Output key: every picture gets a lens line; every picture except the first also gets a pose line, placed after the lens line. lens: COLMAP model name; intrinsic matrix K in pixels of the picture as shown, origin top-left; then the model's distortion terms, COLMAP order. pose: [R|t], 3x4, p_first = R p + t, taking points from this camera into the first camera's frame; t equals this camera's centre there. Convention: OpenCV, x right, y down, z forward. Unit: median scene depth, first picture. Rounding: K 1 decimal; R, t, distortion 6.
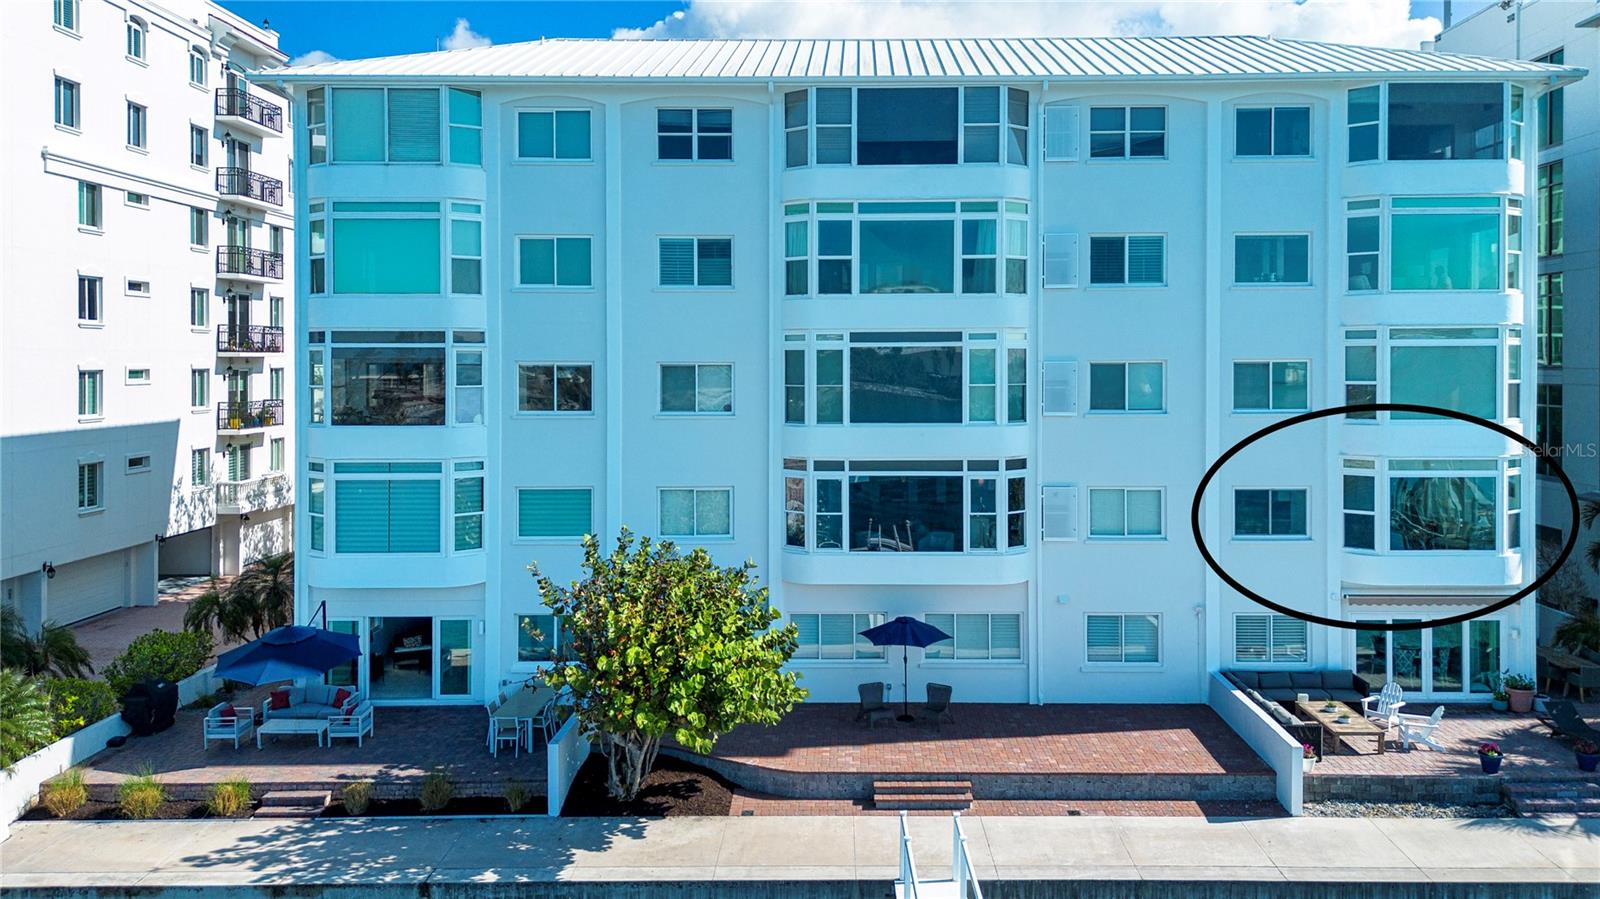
lens RADIAL K [[1124.8, 0, 810.8], [0, 1124.8, 358.5], [0, 0, 1]] dist [0.032148, -0.011105]
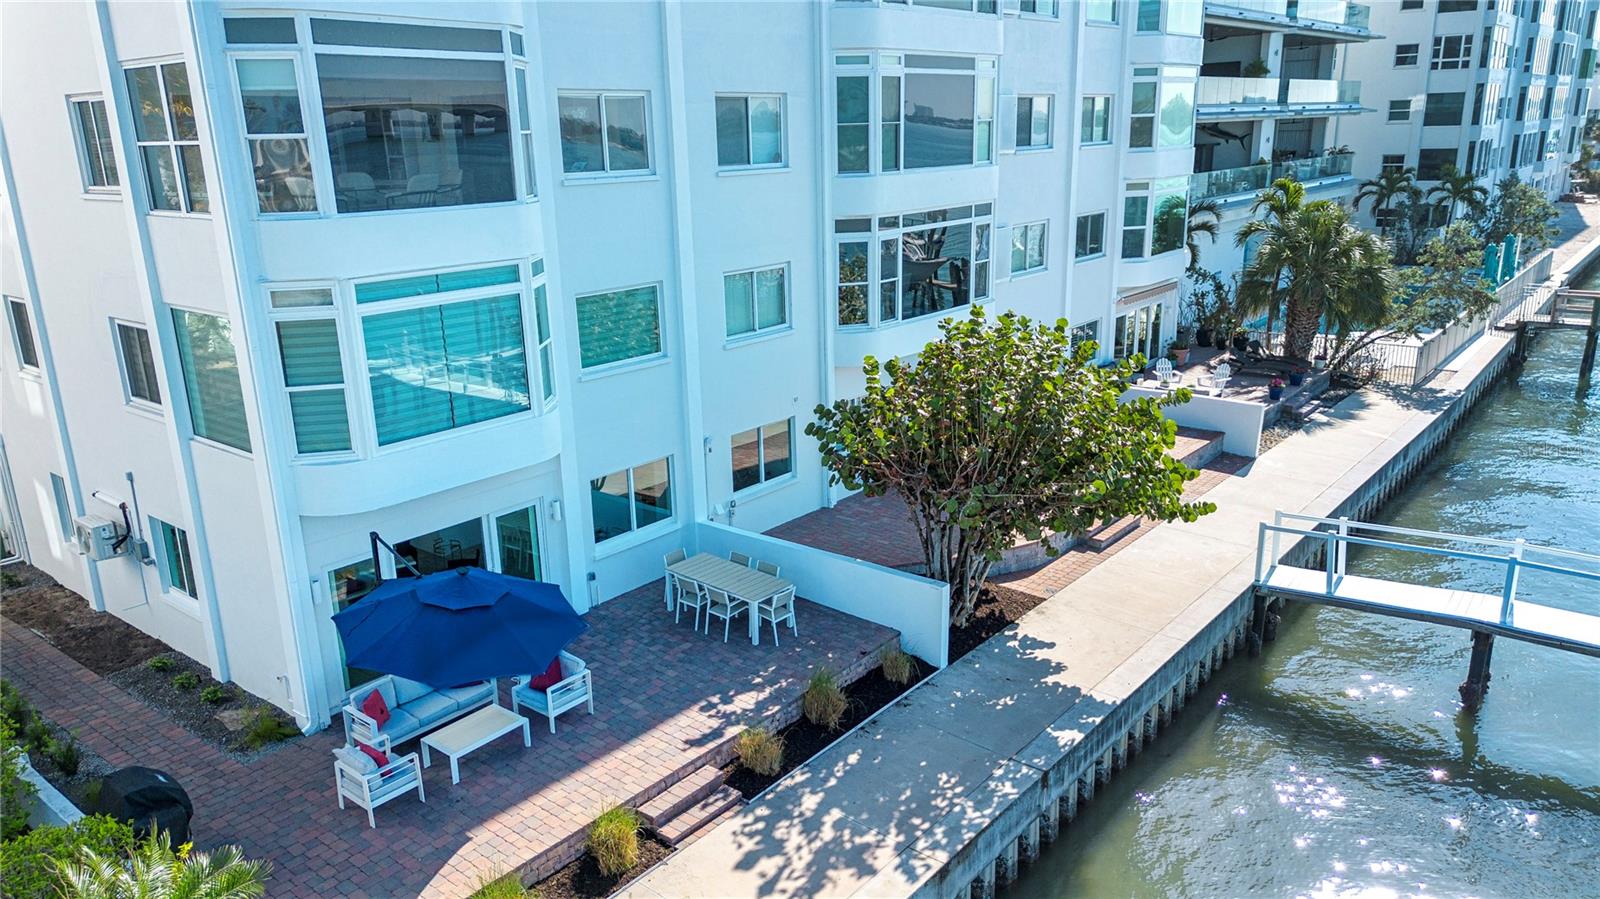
lens RADIAL K [[1124.8, 0, 798.8], [0, 1124.8, 454.0], [0, 0, 1]] dist [0.032148, -0.011105]
pose [[0.642548, -0.226759, 0.731924, -0.868593], [0.021753, 0.960221, 0.278392, 0.030279], [-0.765936, -0.162959, 0.621921, 0.614888]]
